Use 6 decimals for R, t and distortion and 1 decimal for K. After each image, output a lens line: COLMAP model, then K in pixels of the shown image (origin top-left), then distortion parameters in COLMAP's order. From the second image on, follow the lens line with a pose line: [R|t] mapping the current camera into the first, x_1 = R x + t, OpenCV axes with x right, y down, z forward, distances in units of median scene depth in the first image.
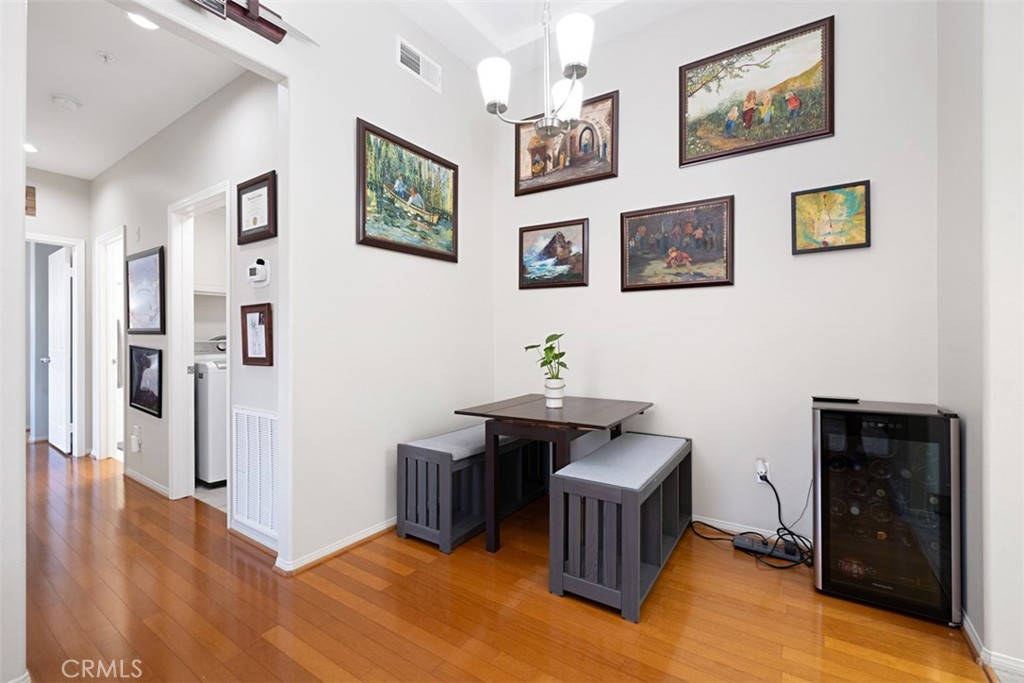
lens RADIAL K [[437.6, 0, 513.2], [0, 437.6, 336.5], [0, 0, 1]] dist [0.003156, -0.005904]
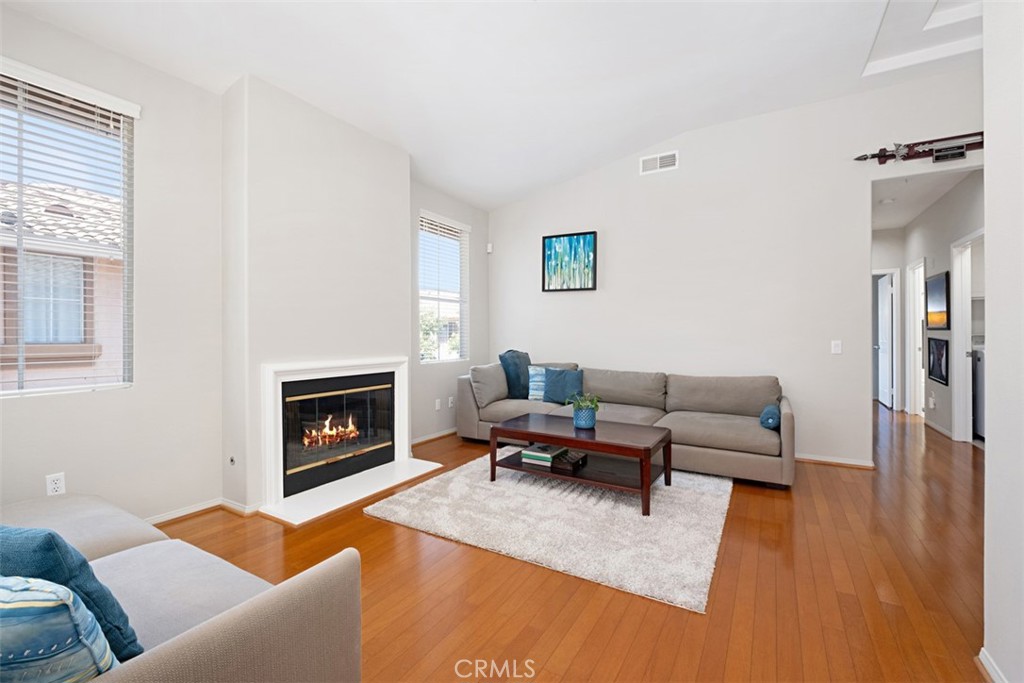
lens RADIAL K [[436.9, 0, 514.4], [0, 436.9, 334.0], [0, 0, 1]] dist [0.001468, -0.008605]
pose [[0.063767, -0.002468, -0.997962, 0.515495], [0.002217, 0.999995, -0.002332, 0.008578], [0.997962, -0.002064, 0.063772, -0.508939]]
